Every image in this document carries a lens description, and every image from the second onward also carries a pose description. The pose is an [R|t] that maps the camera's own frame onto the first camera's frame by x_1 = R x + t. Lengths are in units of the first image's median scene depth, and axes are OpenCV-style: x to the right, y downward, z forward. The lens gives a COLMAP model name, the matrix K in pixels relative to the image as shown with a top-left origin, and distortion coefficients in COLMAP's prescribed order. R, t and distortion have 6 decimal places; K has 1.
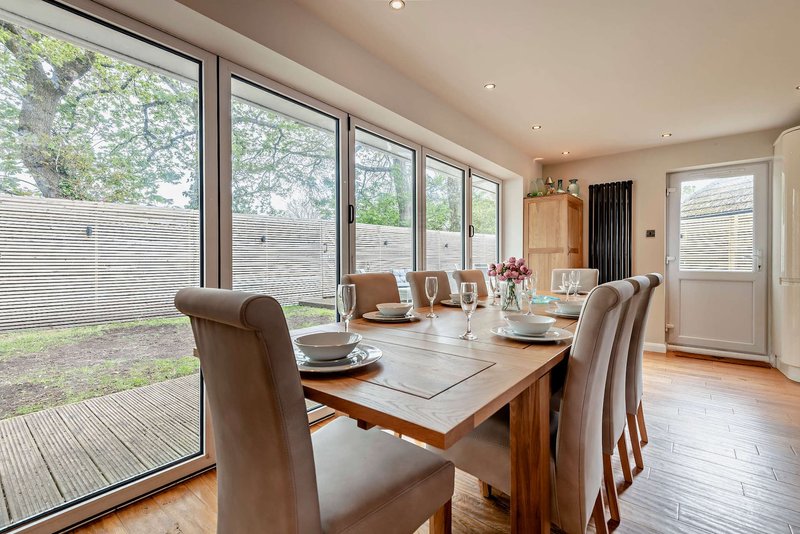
lens RADIAL K [[364.6, 0, 402.6], [0, 364.6, 261.8], [0, 0, 1]] dist [0.024782, -0.000889]
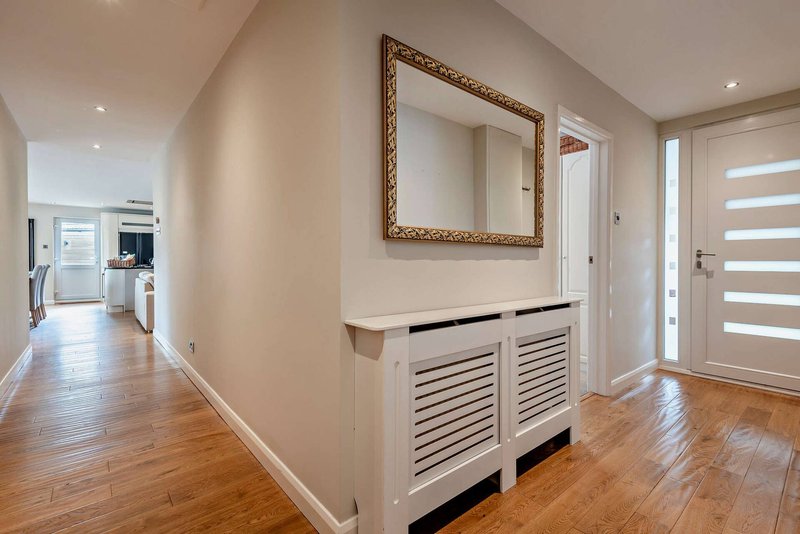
lens RADIAL K [[364.6, 0, 395.4], [0, 364.6, 262.9], [0, 0, 1]] dist [0.024782, -0.000889]
pose [[0.216984, -0.011677, 0.976105, -0.963928], [0.002578, 0.999932, 0.011388, -0.005163], [-0.976172, 0.000045, 0.216999, -1.402682]]
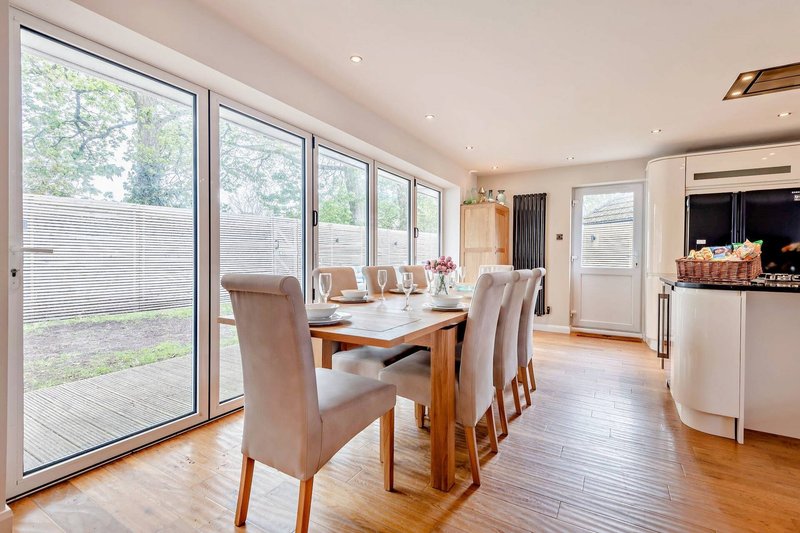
lens RADIAL K [[364.6, 0, 400.5], [0, 364.6, 265.0], [0, 0, 1]] dist [0.024782, -0.000889]
pose [[0.991302, 0.003794, 0.131550, -0.013411], [-0.005964, 0.999853, 0.016106, 0.000752], [-0.131470, -0.016750, 0.991179, -0.149116]]
